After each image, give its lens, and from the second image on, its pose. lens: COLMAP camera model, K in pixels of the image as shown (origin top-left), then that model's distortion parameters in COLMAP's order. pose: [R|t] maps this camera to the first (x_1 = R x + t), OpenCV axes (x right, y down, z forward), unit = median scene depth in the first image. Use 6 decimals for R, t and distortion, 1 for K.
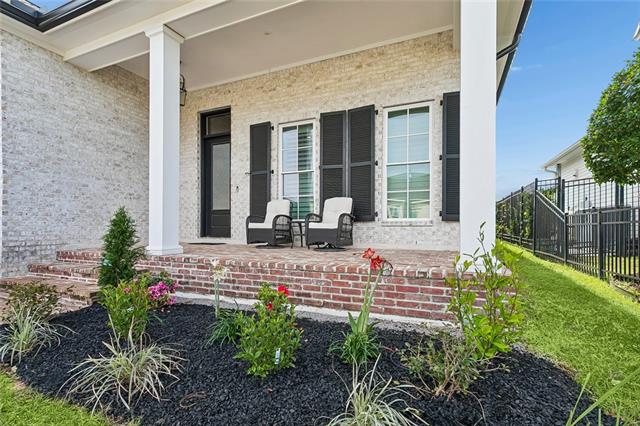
lens RADIAL K [[306.9, 0, 319.1], [0, 306.9, 218.8], [0, 0, 1]] dist [0.000254, 0.000401]
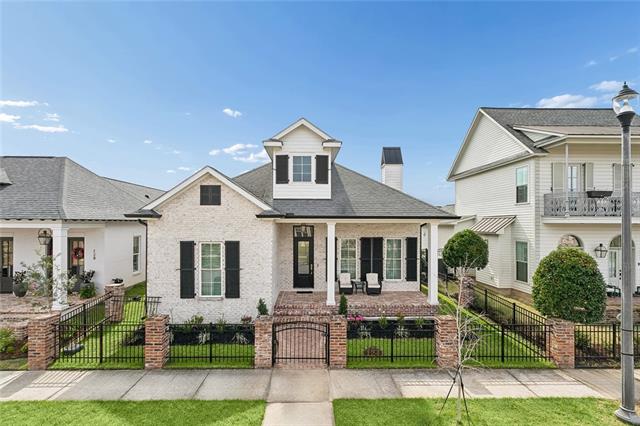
lens RADIAL K [[306.9, 0, 321.2], [0, 306.9, 212.8], [0, 0, 1]] dist [0.000254, 0.000401]
pose [[0.904951, 0.004698, 0.425489, -1.395263], [-0.008190, 0.999946, 0.006376, -0.577411], [-0.425436, -0.009255, 0.904941, -1.144835]]
